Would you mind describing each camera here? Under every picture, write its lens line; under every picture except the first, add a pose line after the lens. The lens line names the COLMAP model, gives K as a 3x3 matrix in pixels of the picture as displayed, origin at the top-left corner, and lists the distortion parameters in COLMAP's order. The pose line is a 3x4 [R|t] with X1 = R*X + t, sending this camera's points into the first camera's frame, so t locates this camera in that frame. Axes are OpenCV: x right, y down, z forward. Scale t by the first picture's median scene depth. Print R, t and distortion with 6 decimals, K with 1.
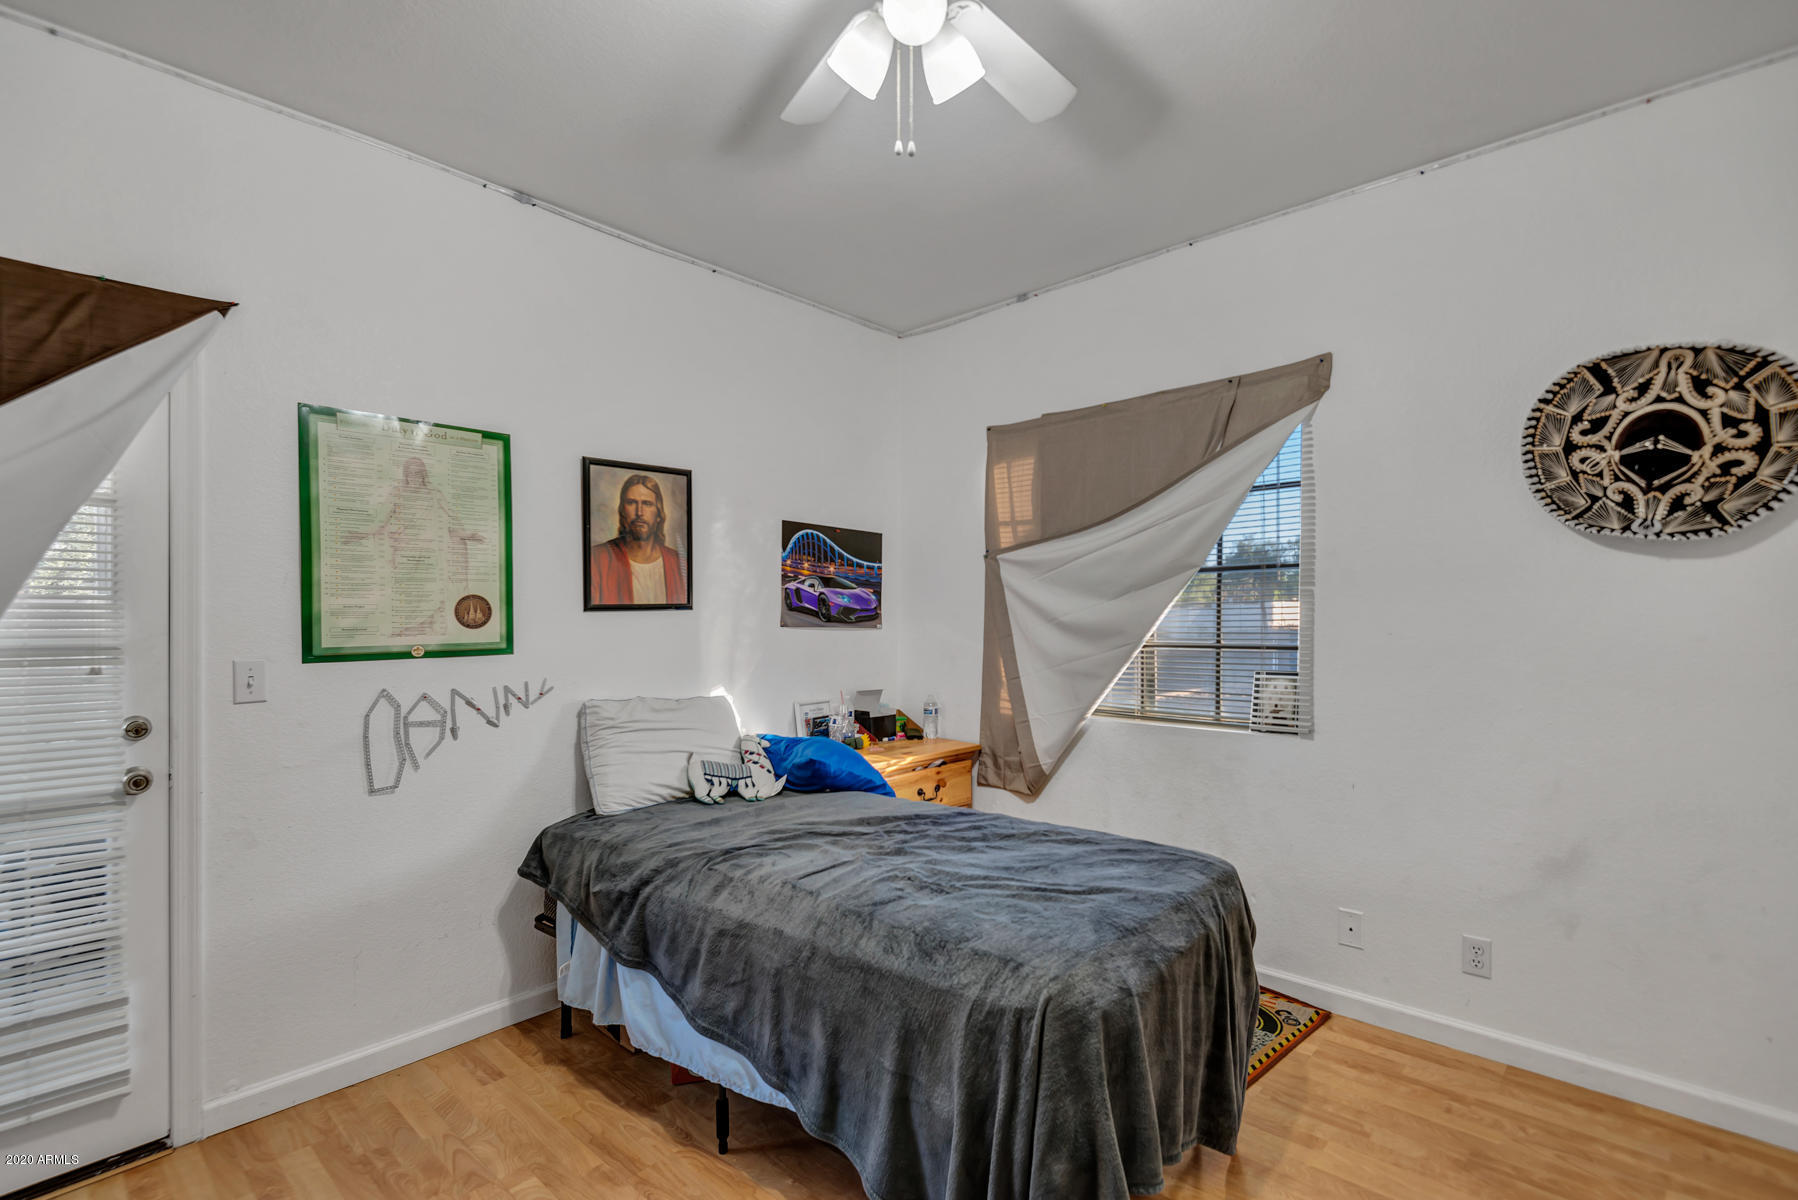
lens RADIAL K [[830.9, 0, 885.4], [0, 830.9, 609.5], [0, 0, 1]] dist [0.040865, -0.029257]
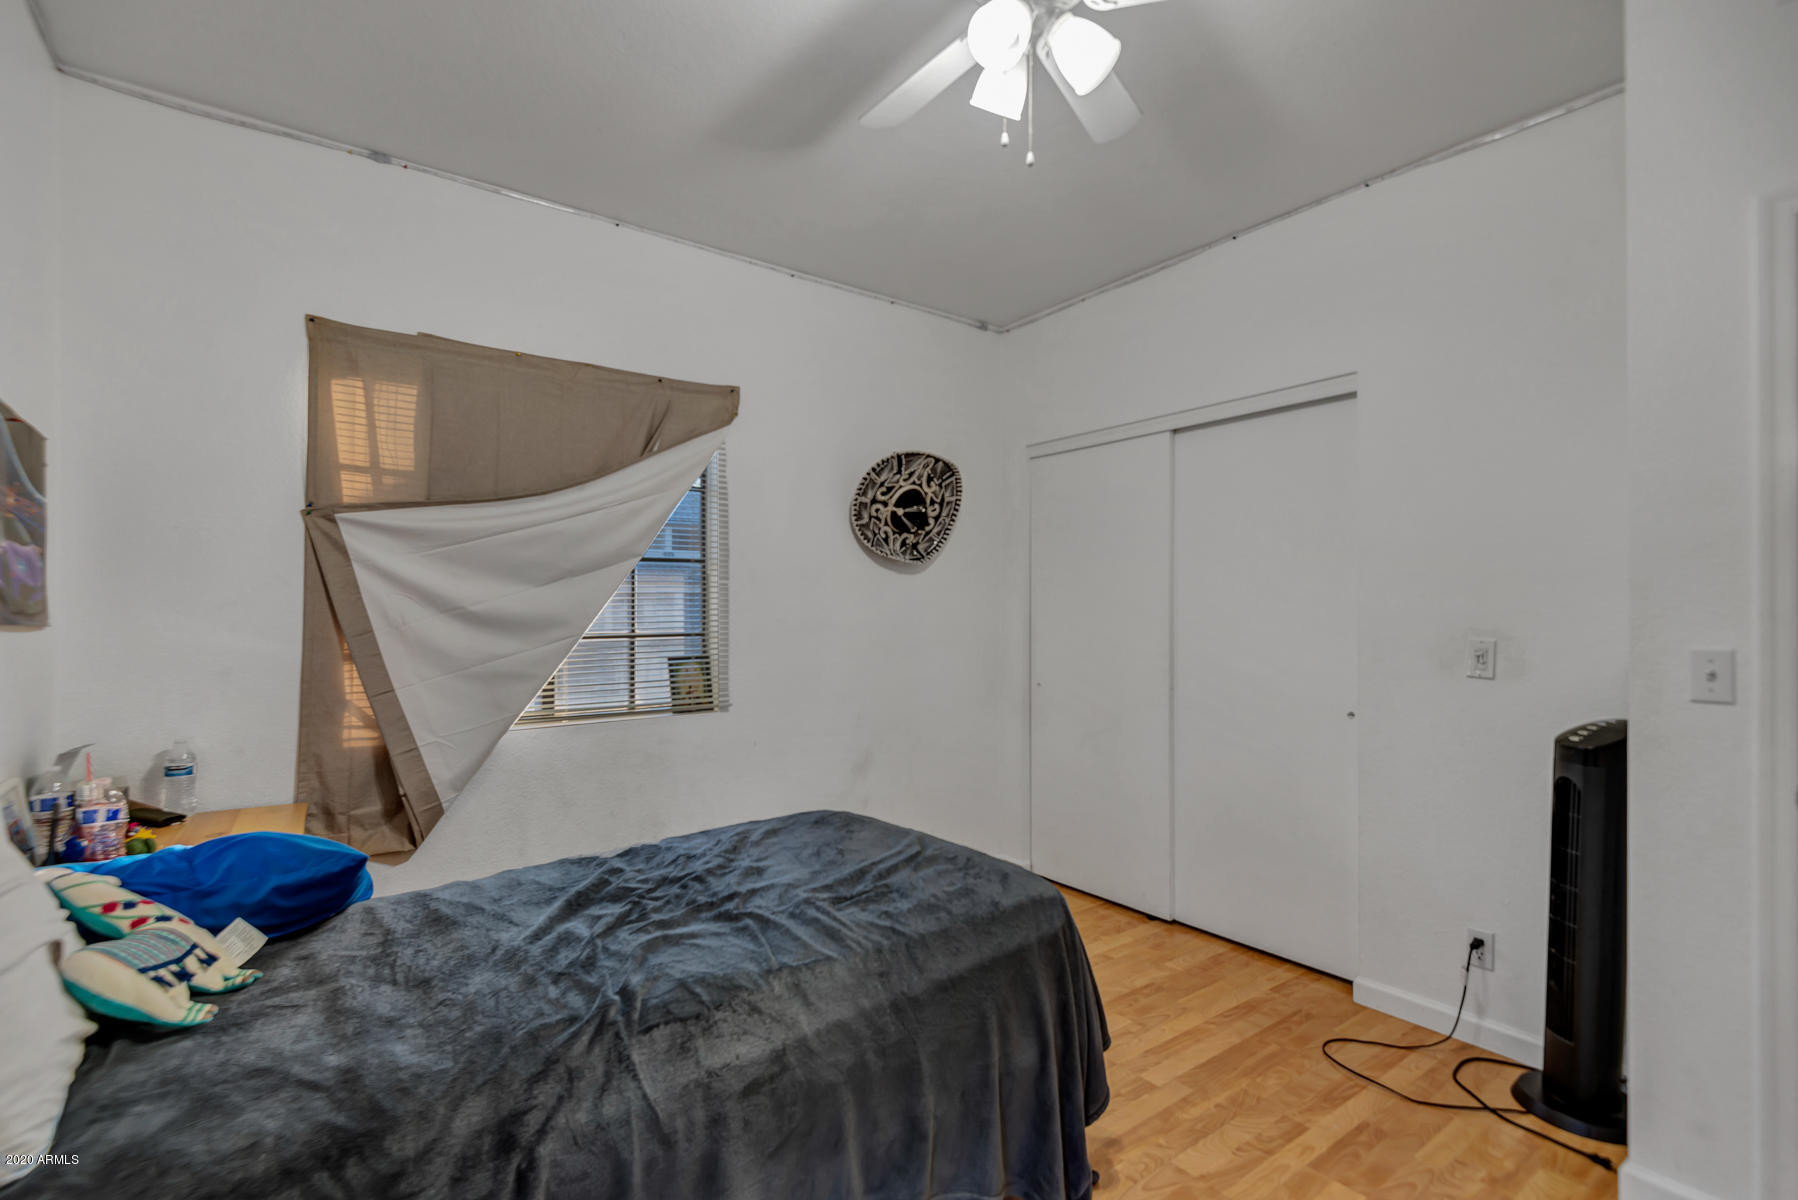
lens RADIAL K [[829.5, 0, 899.0], [0, 829.5, 600.0], [0, 0, 1]] dist [0.037385, -0.028823]
pose [[0.163183, 0.013665, 0.986501, -0.585166], [-0.009465, 0.999880, -0.012285, 0.011101], [-0.986550, -0.007332, 0.163293, 0.561097]]
